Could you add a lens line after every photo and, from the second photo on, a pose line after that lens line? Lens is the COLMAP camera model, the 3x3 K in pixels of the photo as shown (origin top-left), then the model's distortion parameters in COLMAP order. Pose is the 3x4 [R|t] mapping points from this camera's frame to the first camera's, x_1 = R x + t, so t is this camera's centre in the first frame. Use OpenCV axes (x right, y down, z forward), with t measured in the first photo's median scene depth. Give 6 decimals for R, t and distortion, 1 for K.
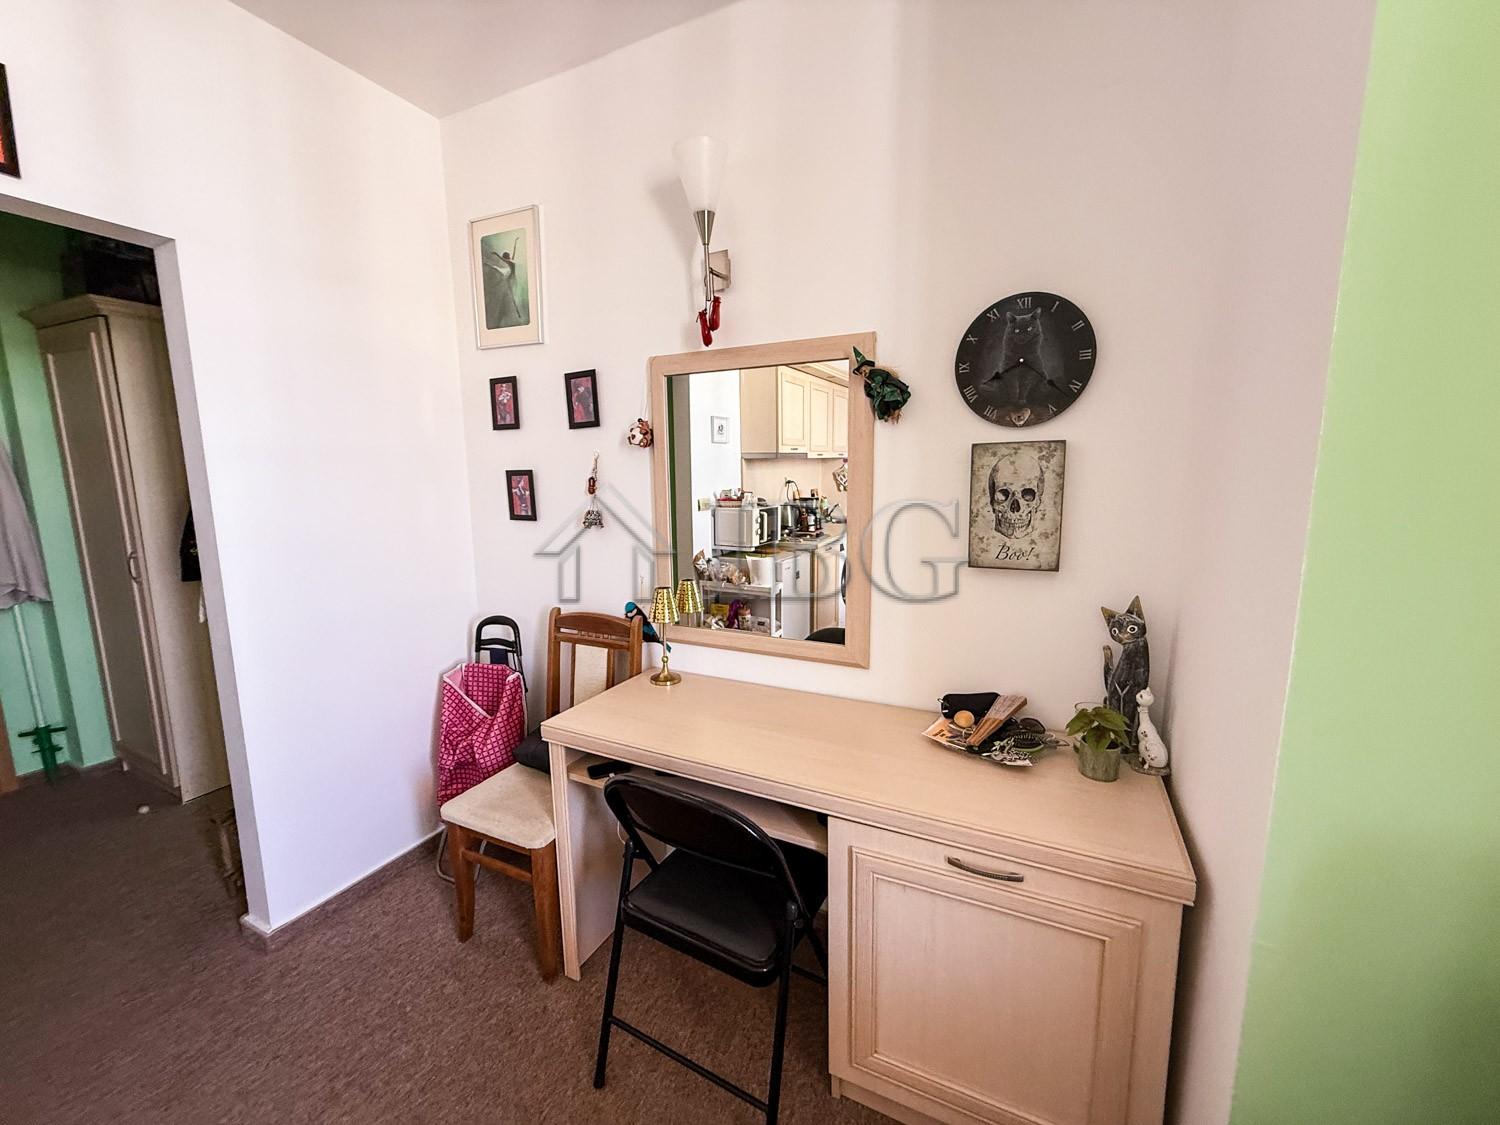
lens RADIAL K [[598.7, 0, 749.8], [0, 598.7, 564.1], [0, 0, 1]] dist [-0.000483, 0.000479]
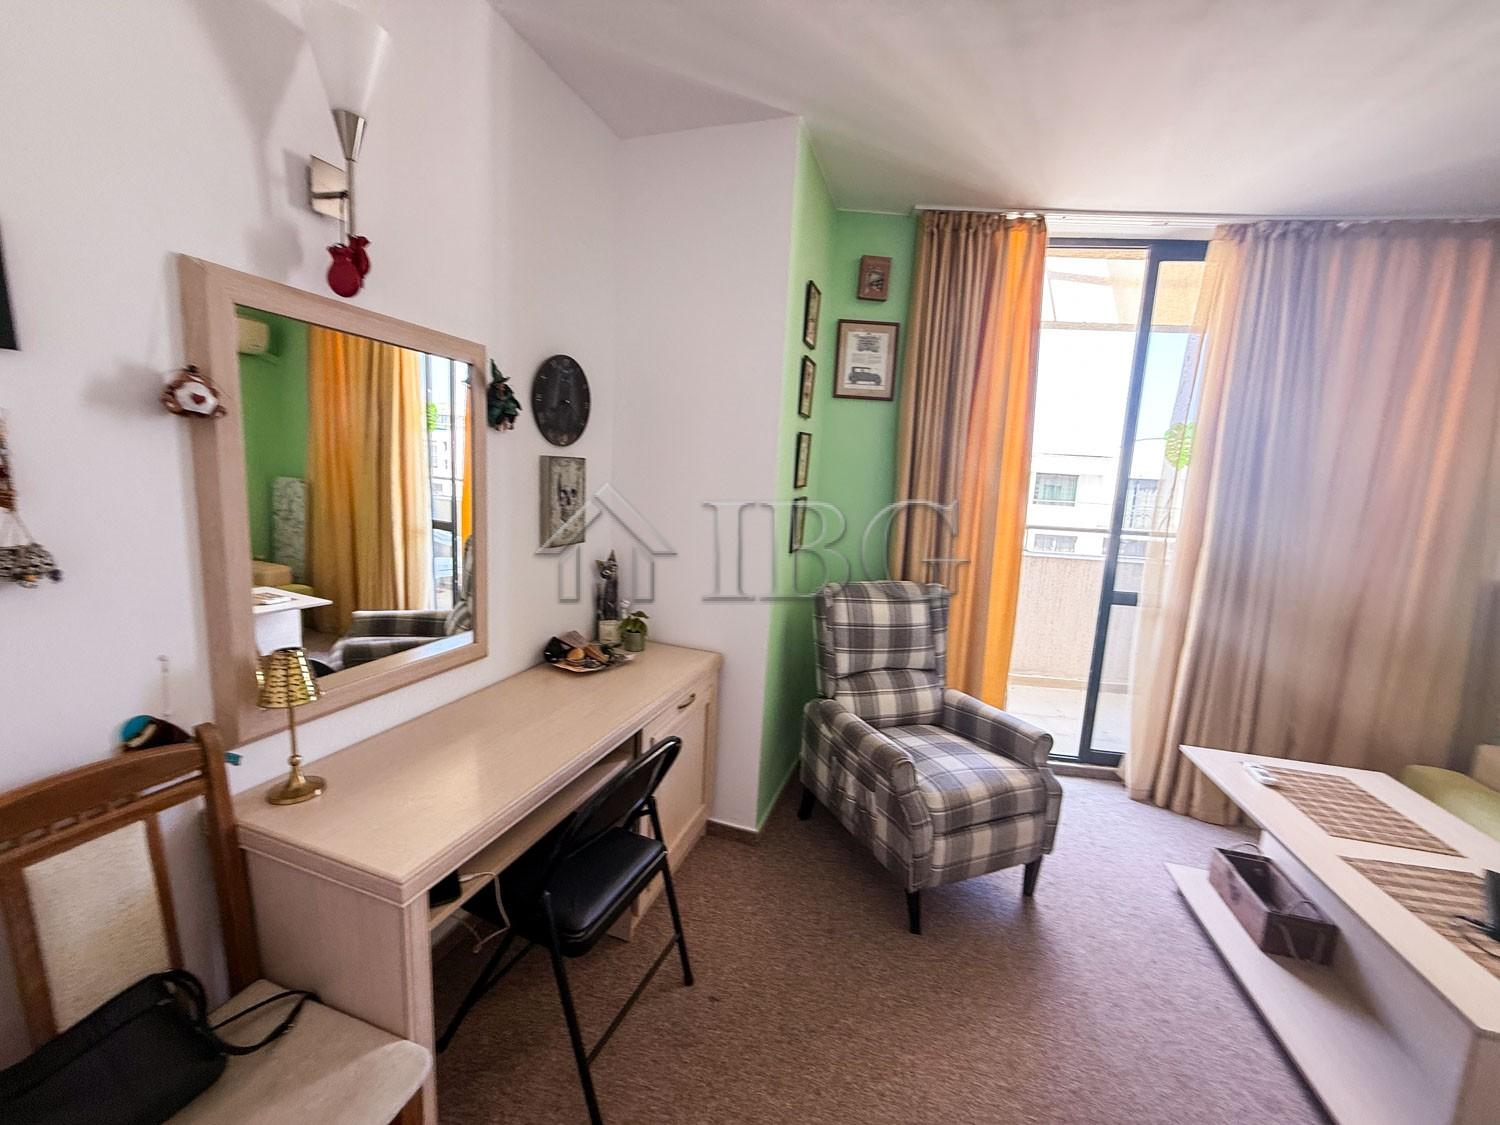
lens RADIAL K [[598.7, 0, 748.3], [0, 598.7, 559.4], [0, 0, 1]] dist [-0.000483, 0.000479]
pose [[-0.124903, -0.133584, 0.983135, -0.934609], [0.104266, 0.983641, 0.146899, -0.111541], [-0.986675, 0.120855, -0.108931, 0.660795]]
